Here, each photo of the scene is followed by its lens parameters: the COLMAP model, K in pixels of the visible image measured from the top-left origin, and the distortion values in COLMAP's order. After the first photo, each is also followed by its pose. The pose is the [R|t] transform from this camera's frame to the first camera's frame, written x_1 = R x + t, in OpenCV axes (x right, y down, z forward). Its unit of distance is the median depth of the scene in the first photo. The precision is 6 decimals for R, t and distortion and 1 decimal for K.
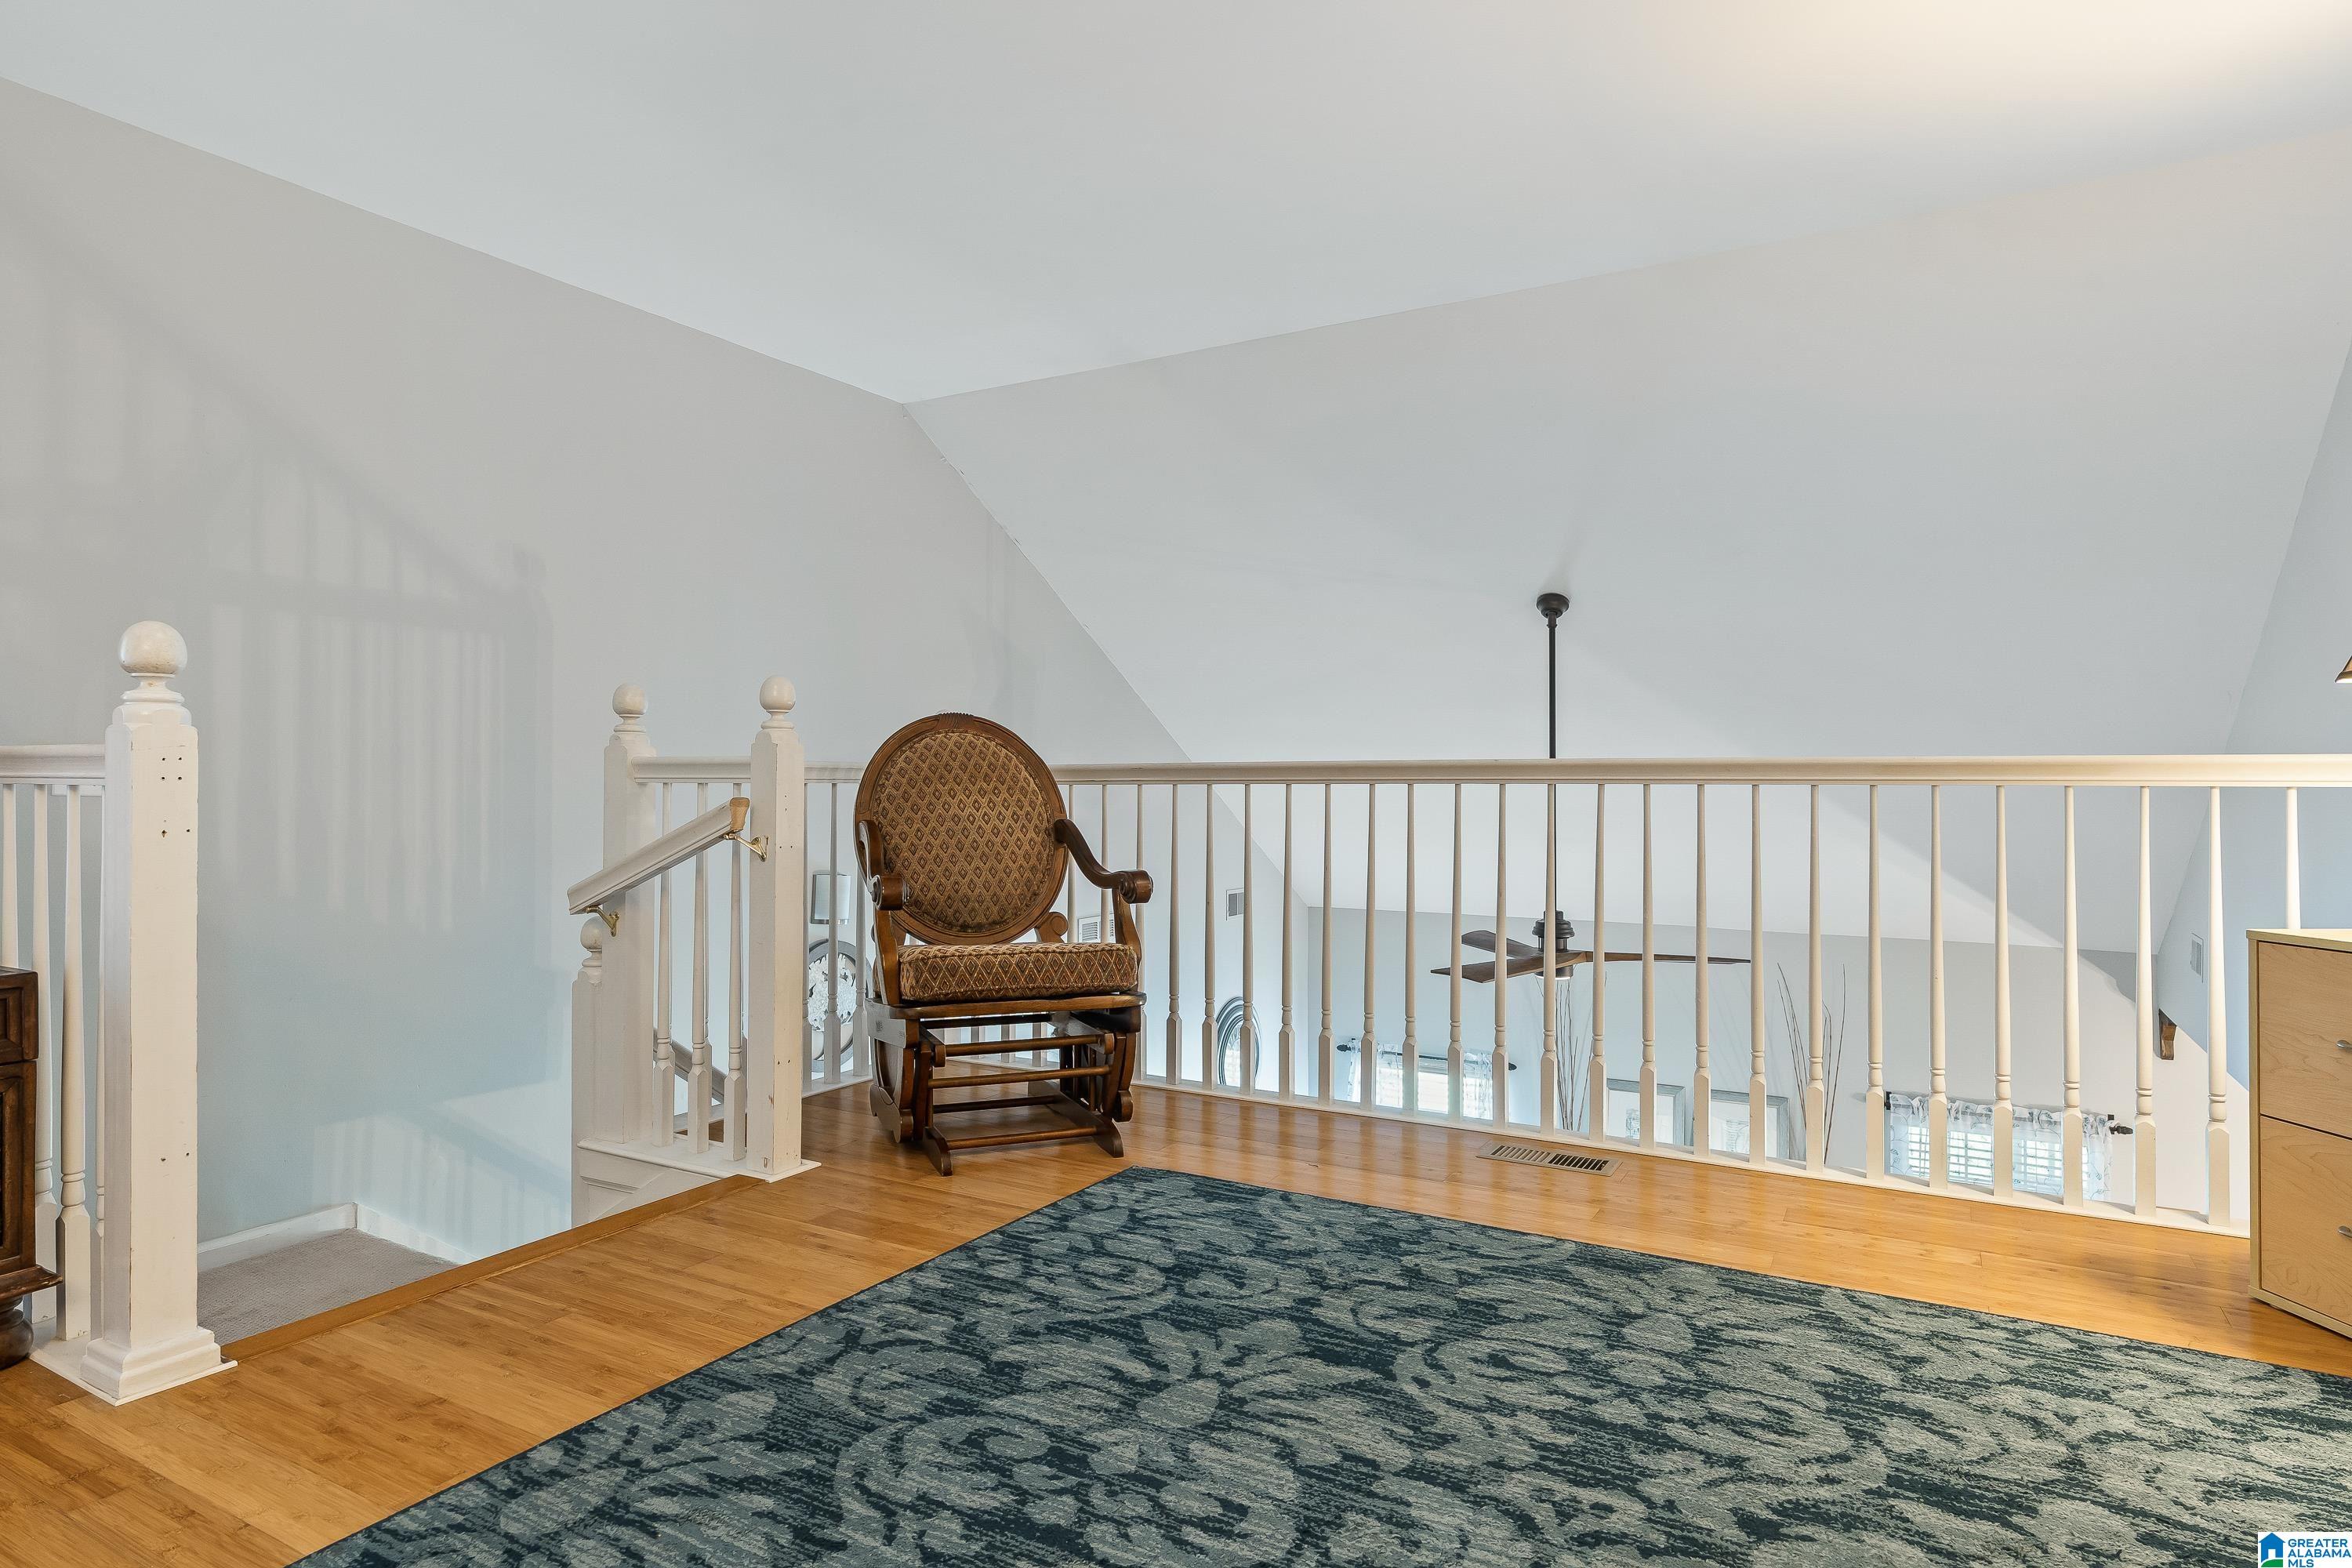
lens RADIAL K [[1318.9, 0, 1164.9], [0, 1318.9, 789.0], [0, 0, 1]] dist [-0.001943, 0.000104]
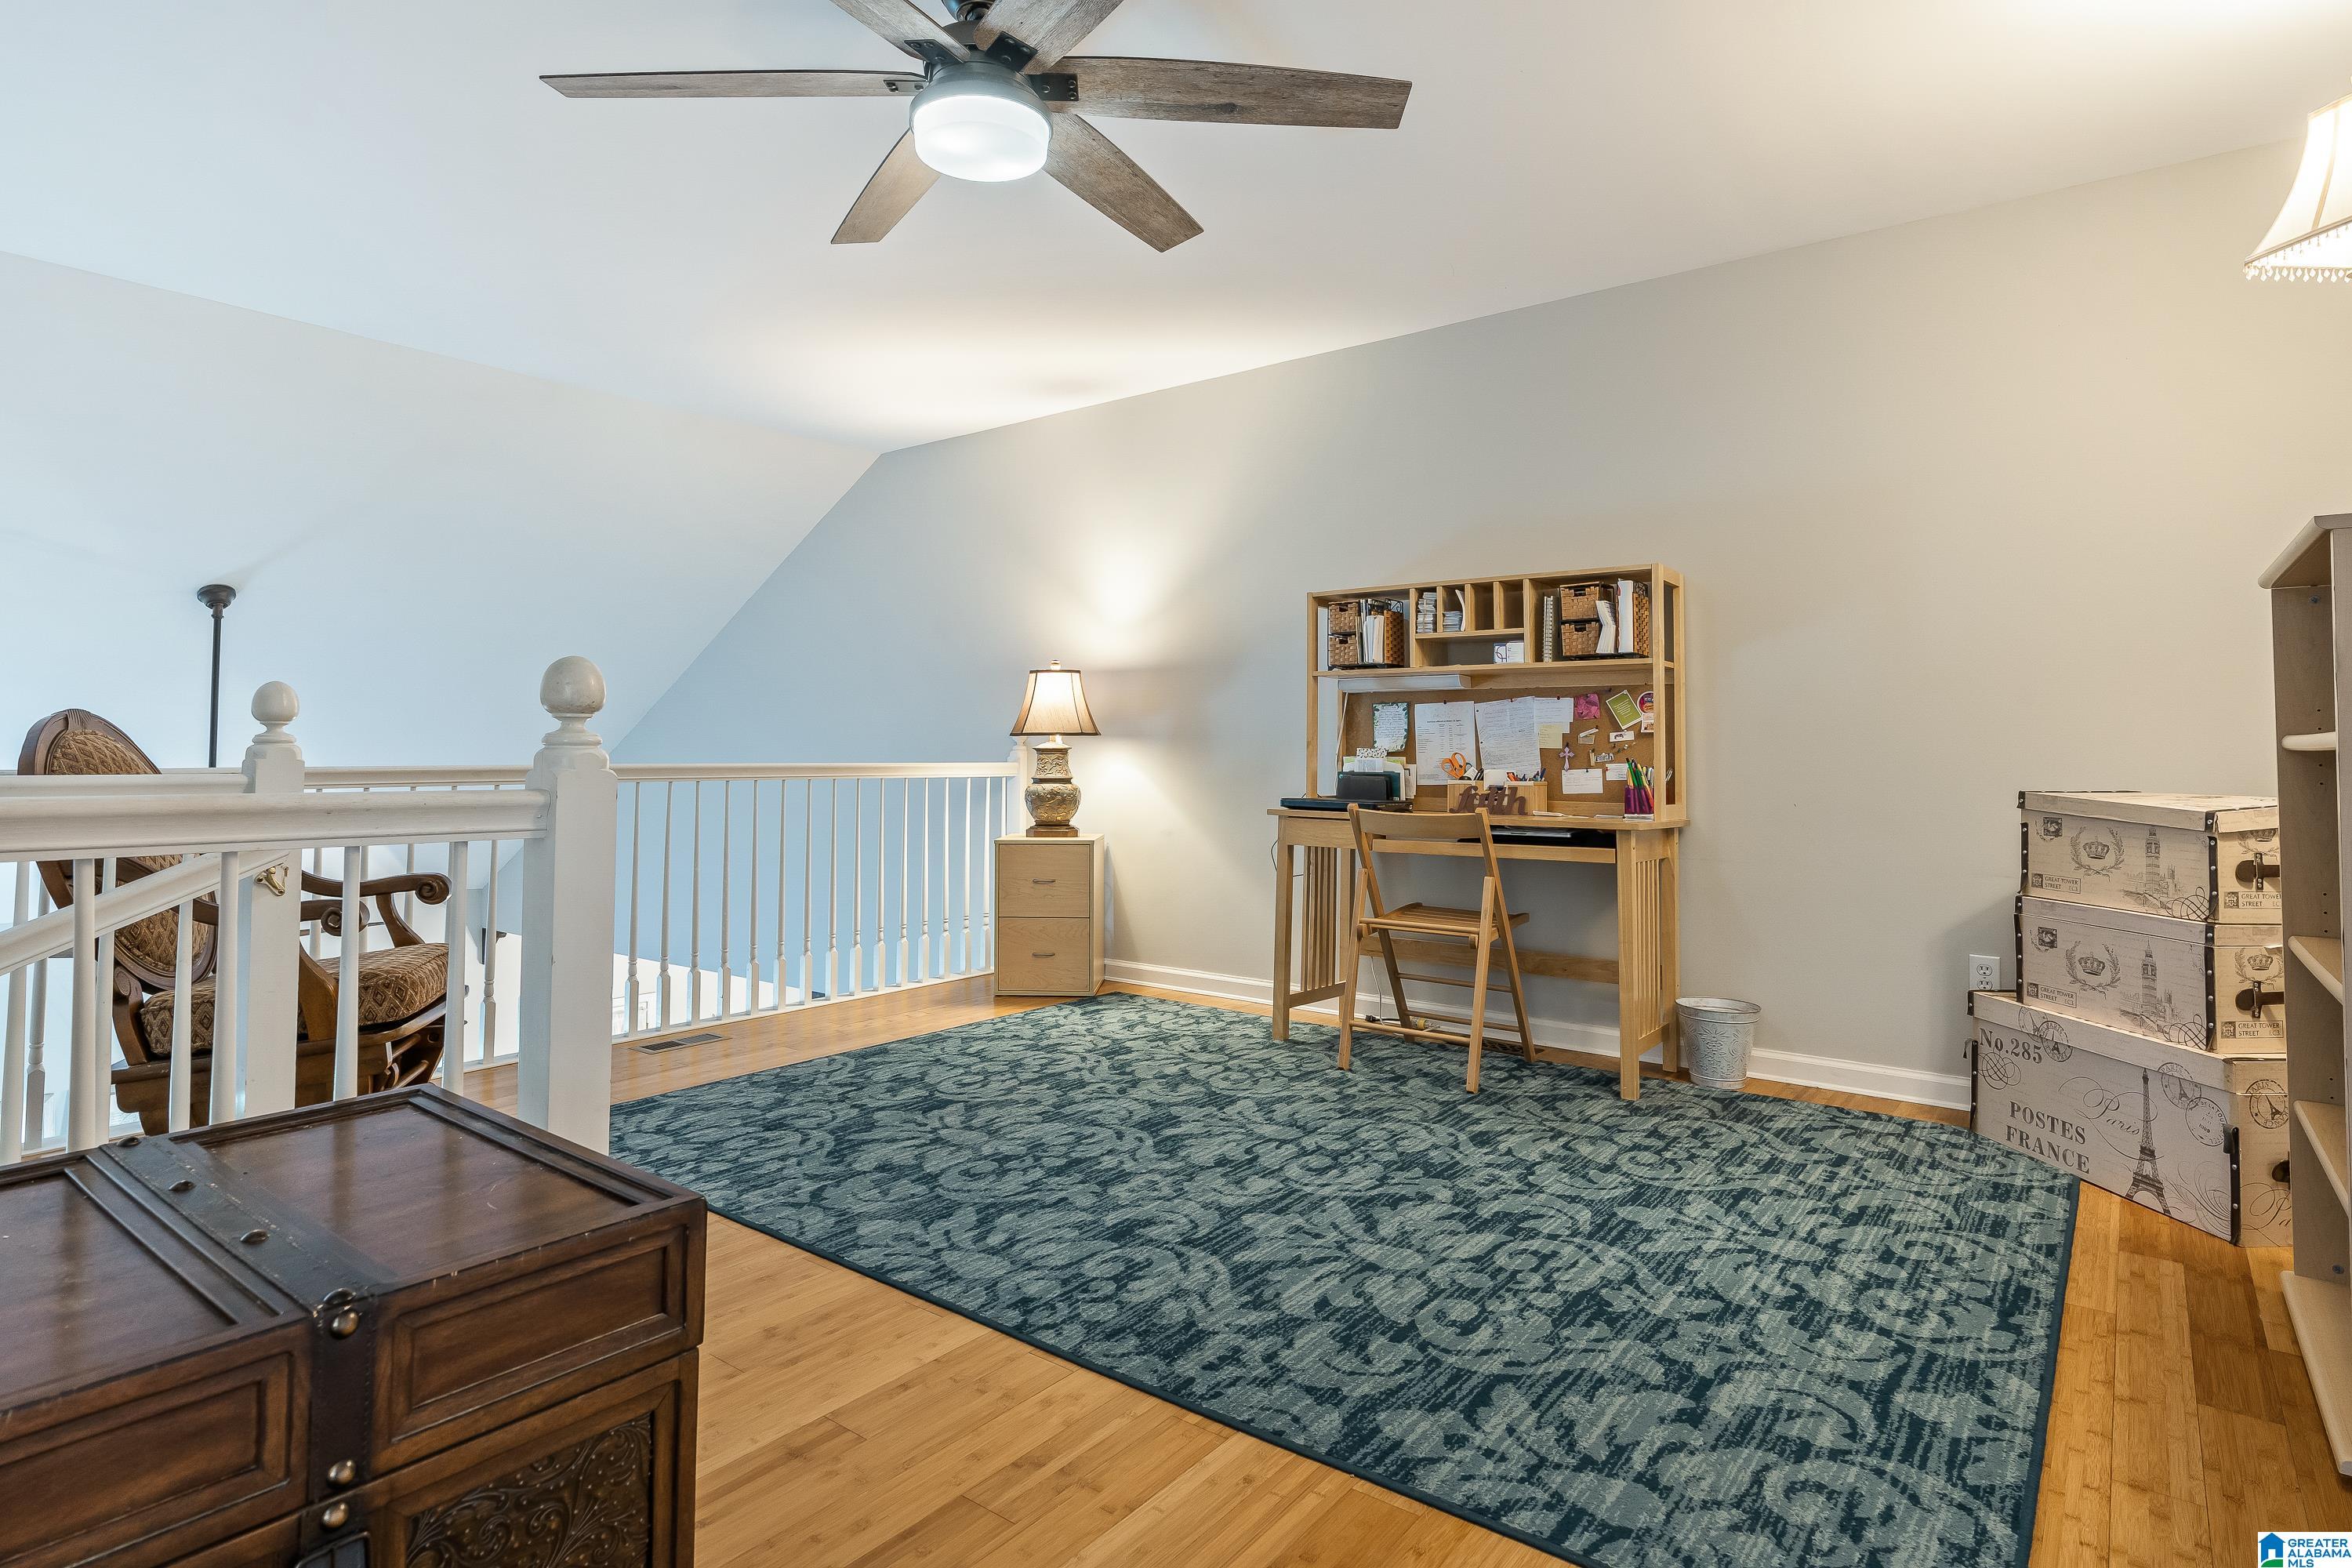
lens RADIAL K [[1232.5, 0, 1162.3], [0, 1232.5, 774.6], [0, 0, 1]] dist [-0.033481, -0.000592]
pose [[0.128989, -0.018917, 0.991466, -1.535725], [-0.000965, 0.999815, 0.019202, -0.062903], [-0.991646, -0.003433, 0.128947, 0.480791]]
